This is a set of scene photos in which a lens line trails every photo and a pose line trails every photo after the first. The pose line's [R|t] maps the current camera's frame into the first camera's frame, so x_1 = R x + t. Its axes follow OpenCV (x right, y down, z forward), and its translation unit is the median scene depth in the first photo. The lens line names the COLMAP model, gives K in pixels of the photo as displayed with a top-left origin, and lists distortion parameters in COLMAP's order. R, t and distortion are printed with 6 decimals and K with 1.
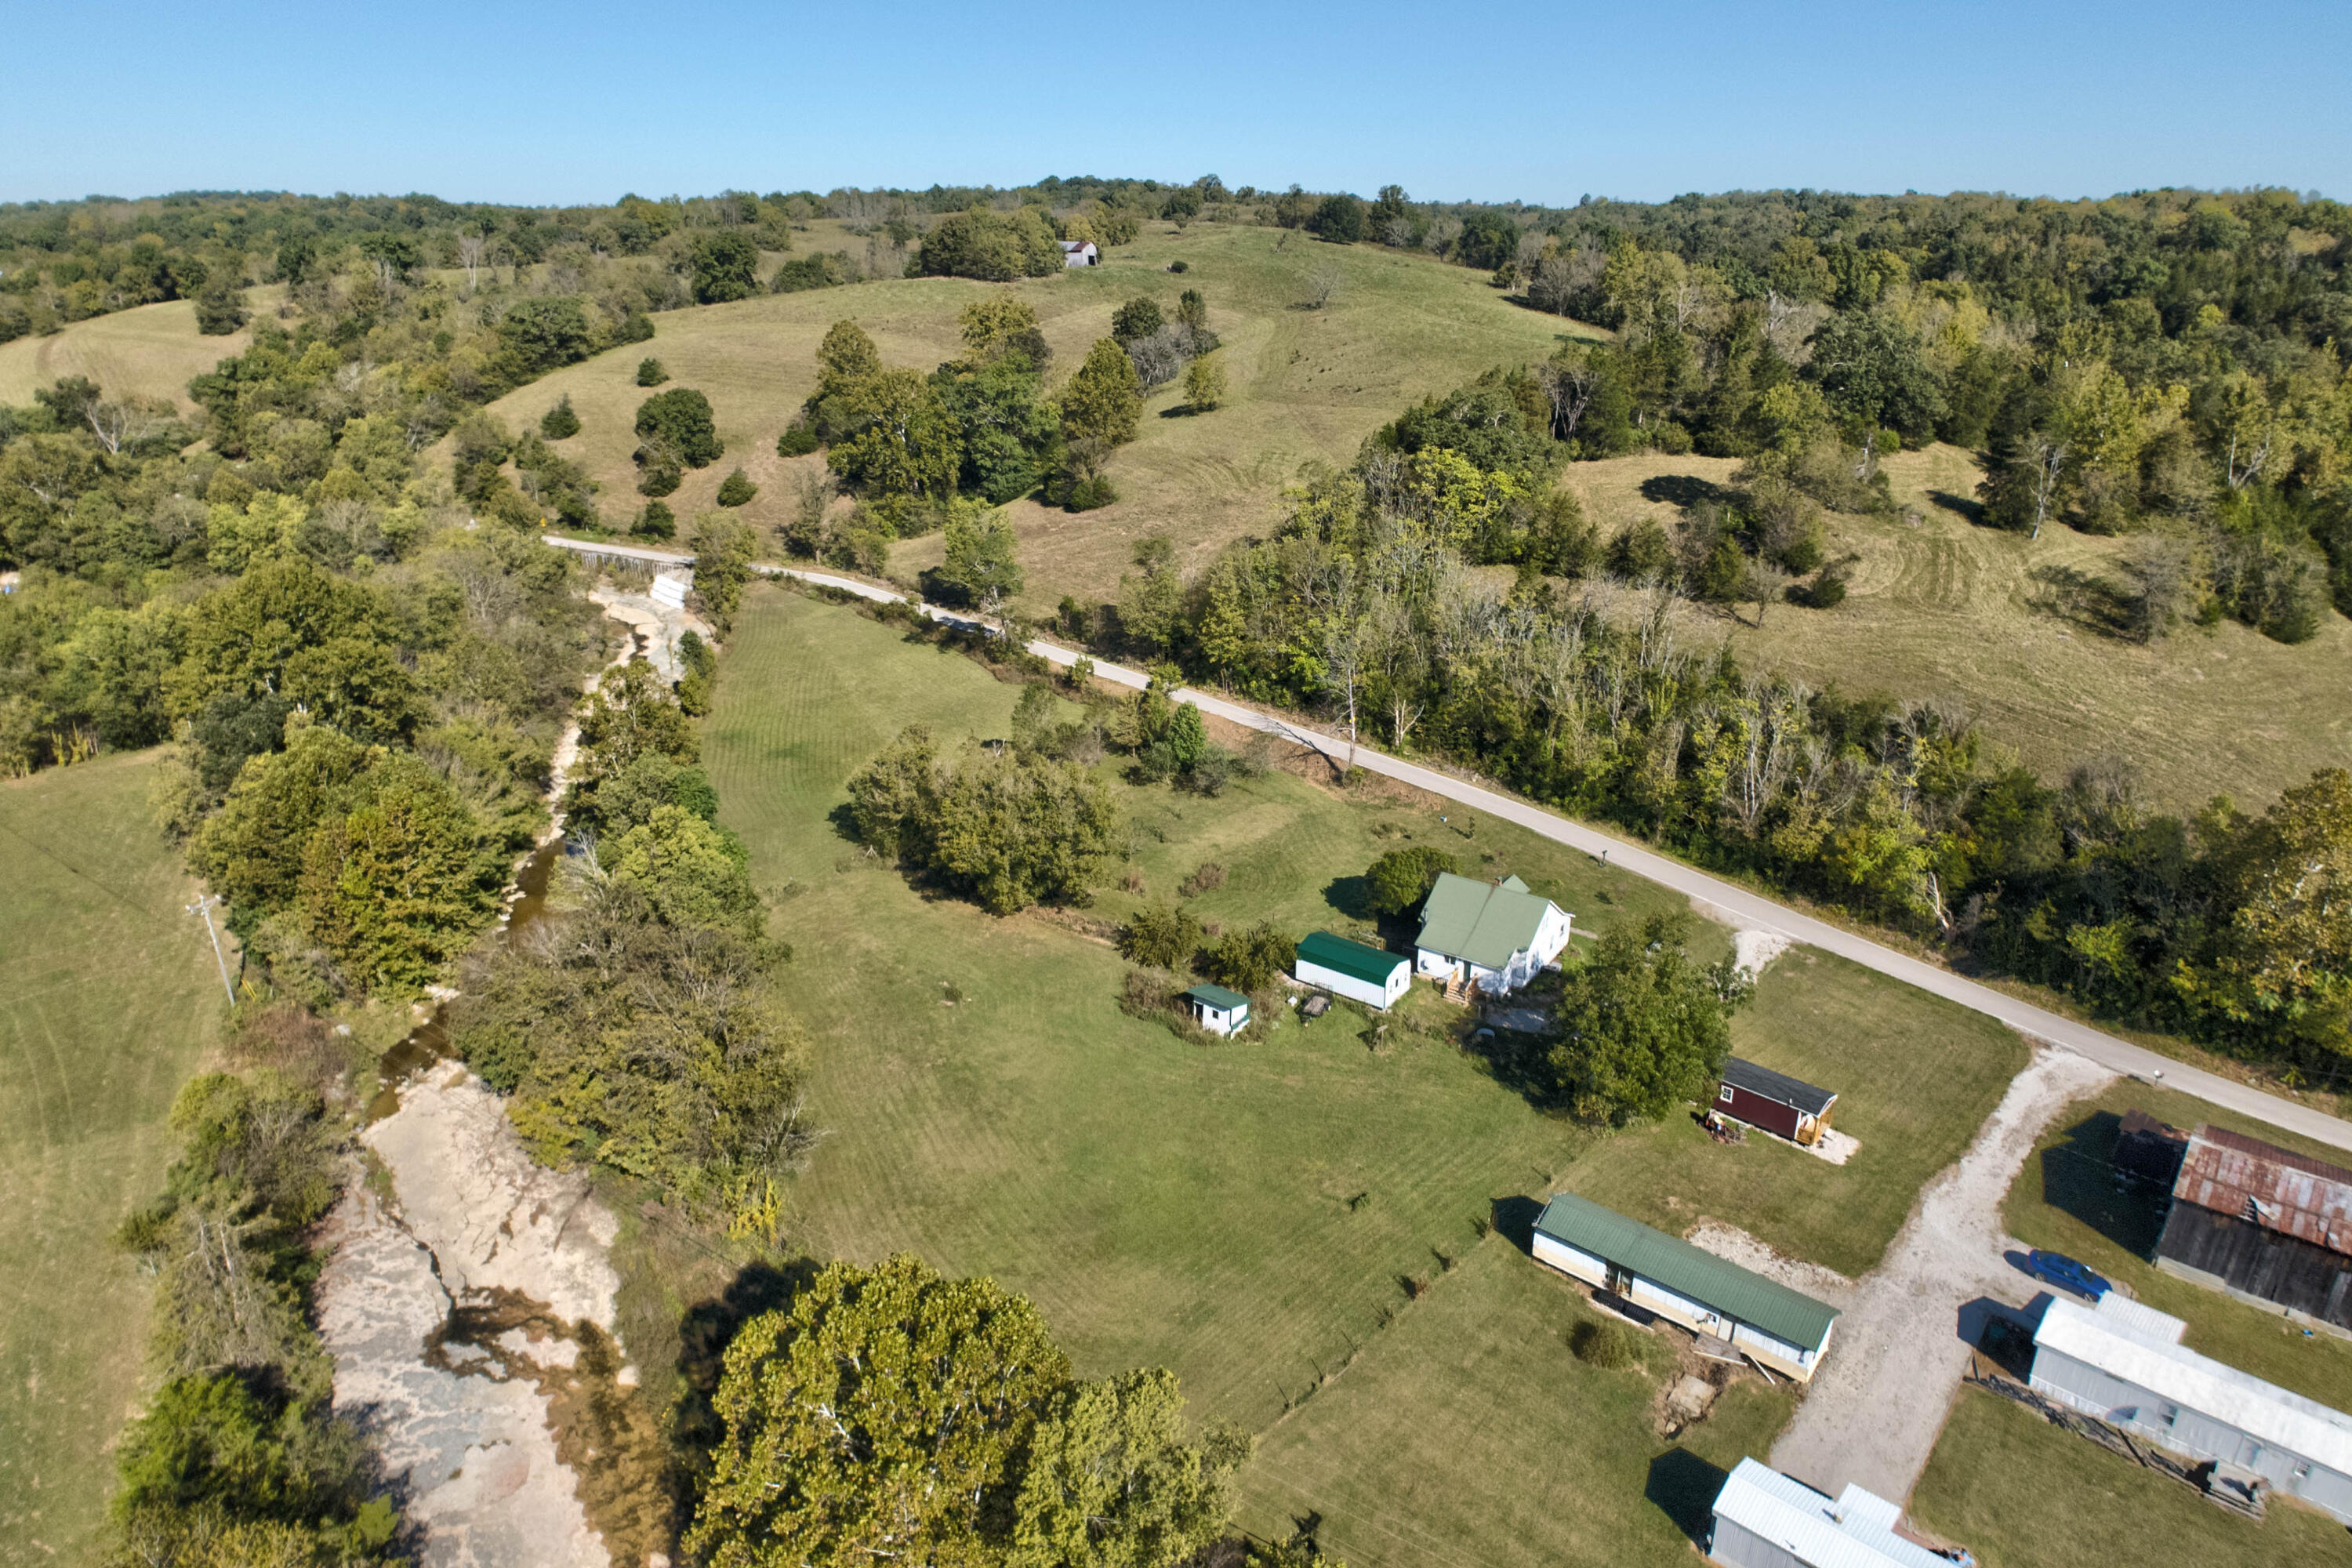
lens RADIAL K [[1432.3, 0, 1168.3], [0, 1432.3, 797.2], [0, 0, 1]] dist [-0.012837, -0.024321]
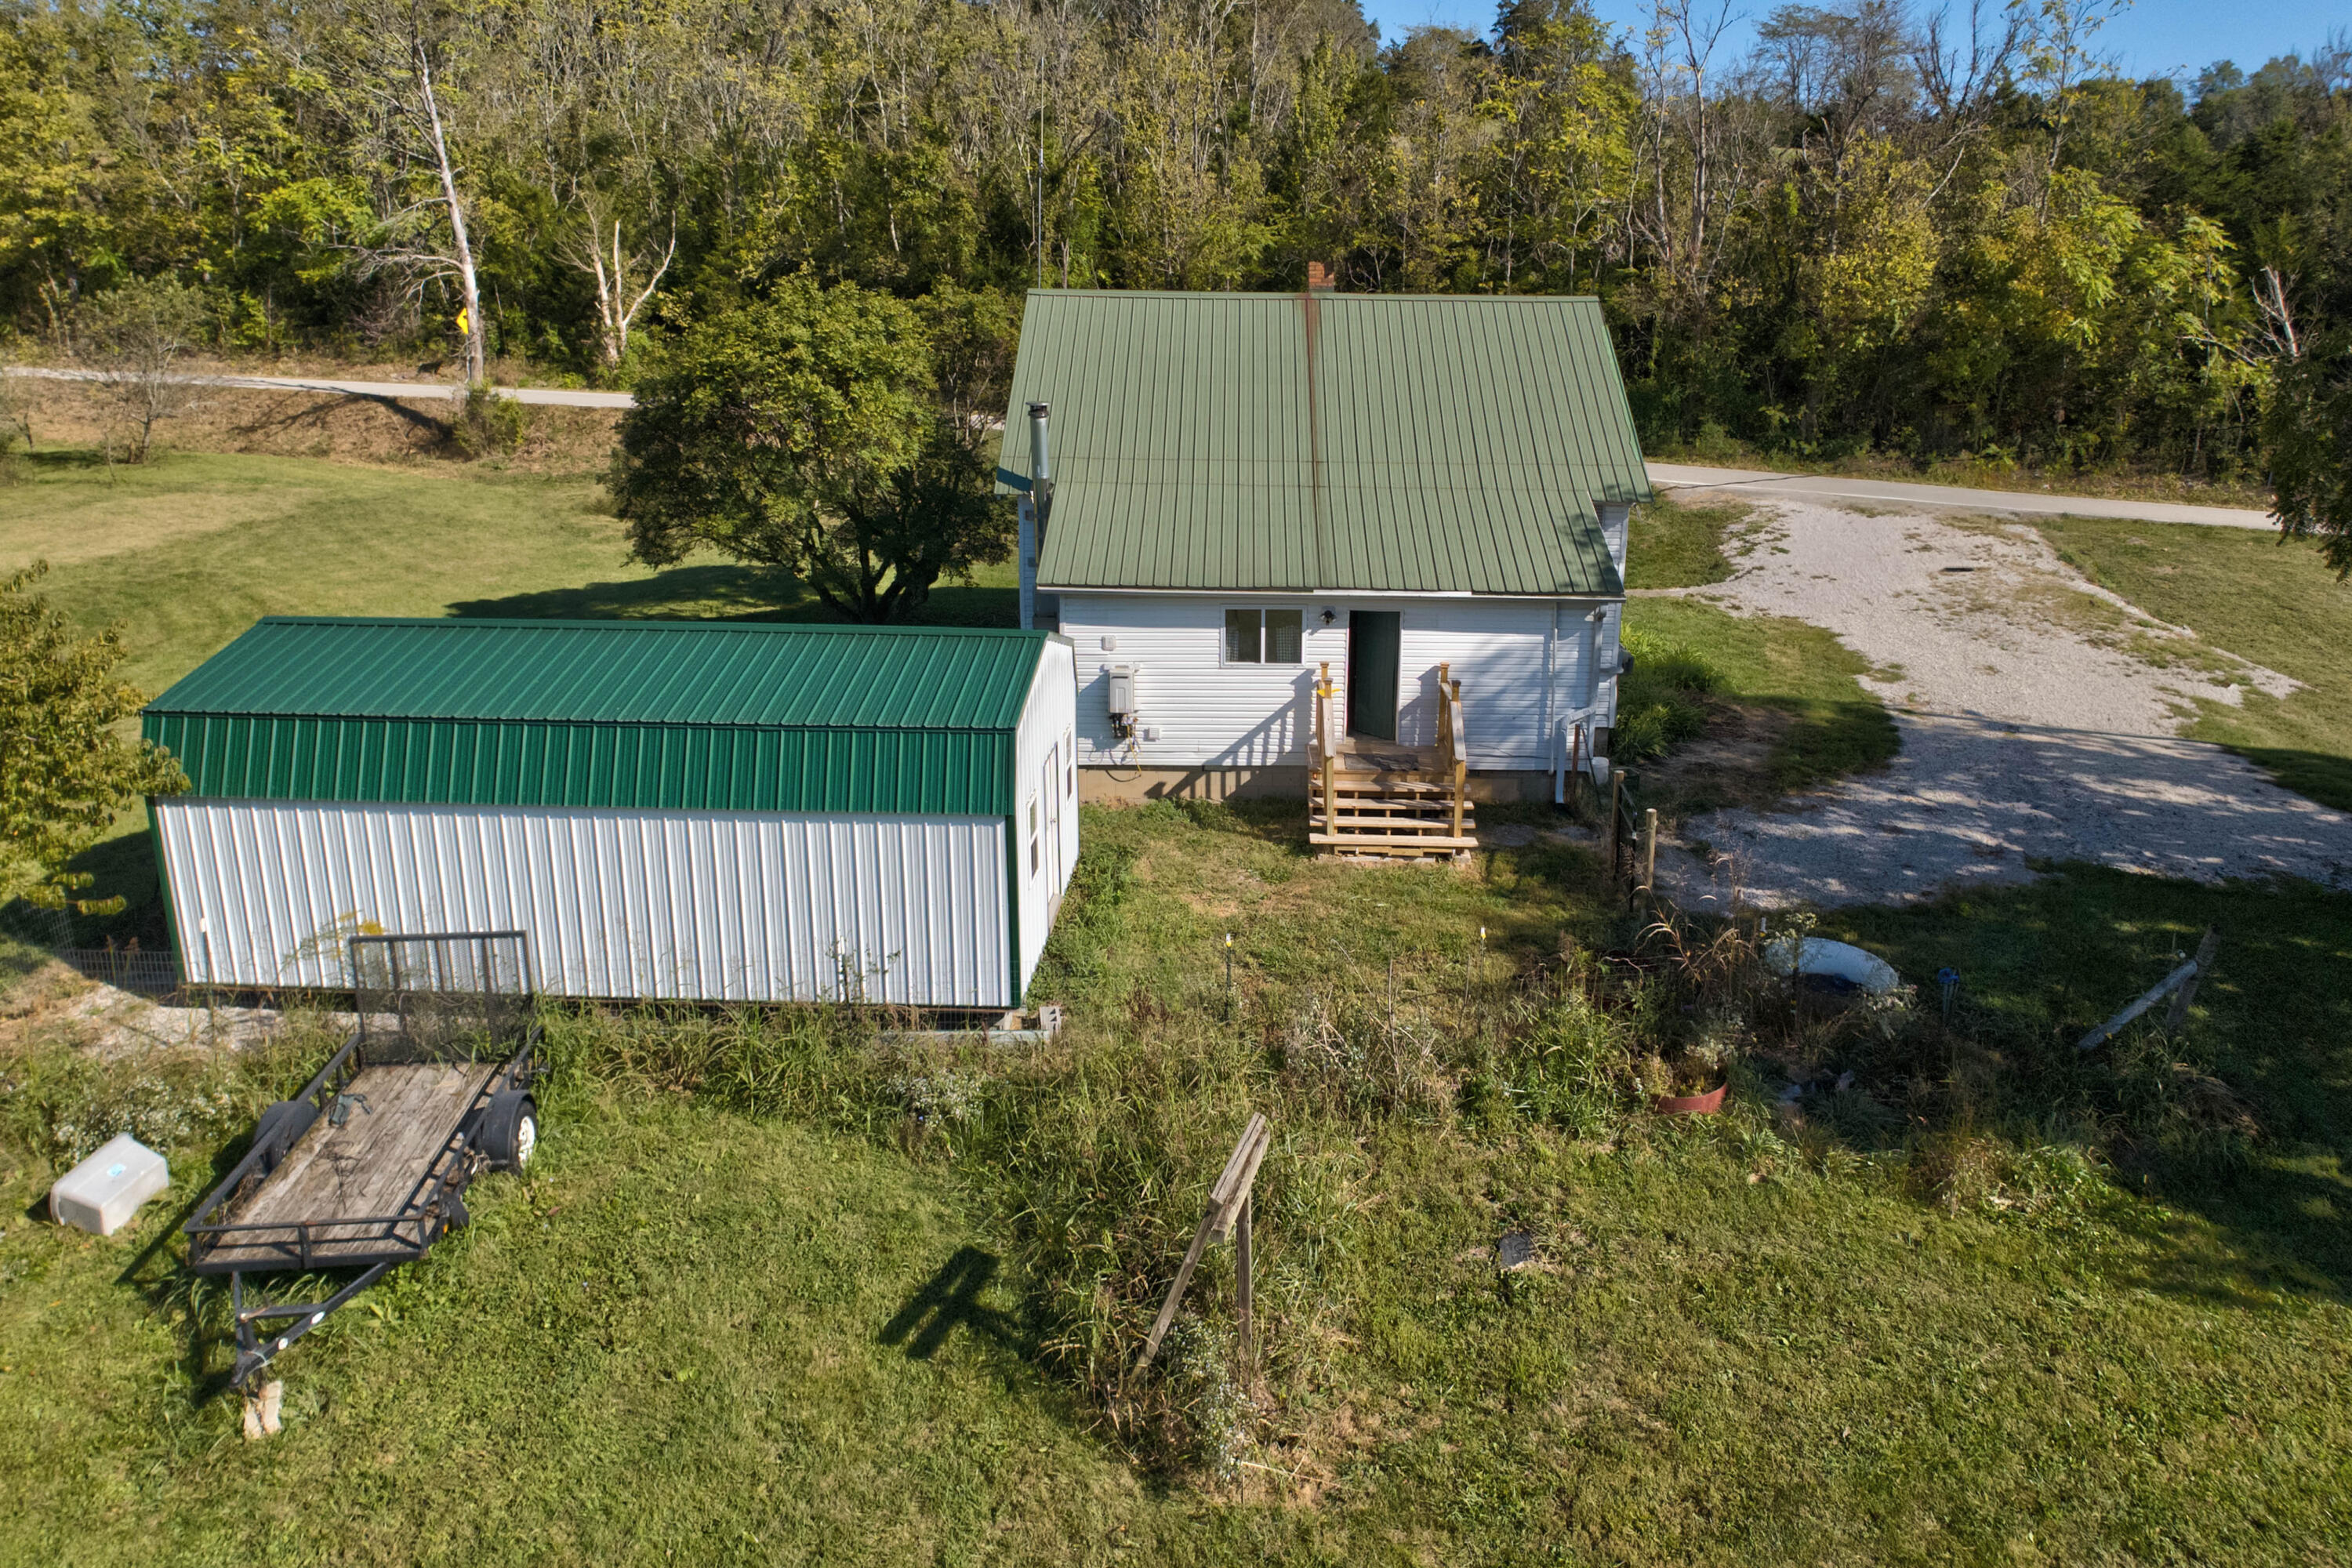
lens RADIAL K [[1423.2, 0, 1186.4], [0, 1423.2, 861.1], [0, 0, 1]] dist [0.000620, -0.022942]
pose [[0.835196, -0.191802, 0.515421, 0.083366], [0.192783, 0.979850, 0.052240, 0.106006], [-0.515055, 0.055734, 0.855343, 0.715260]]
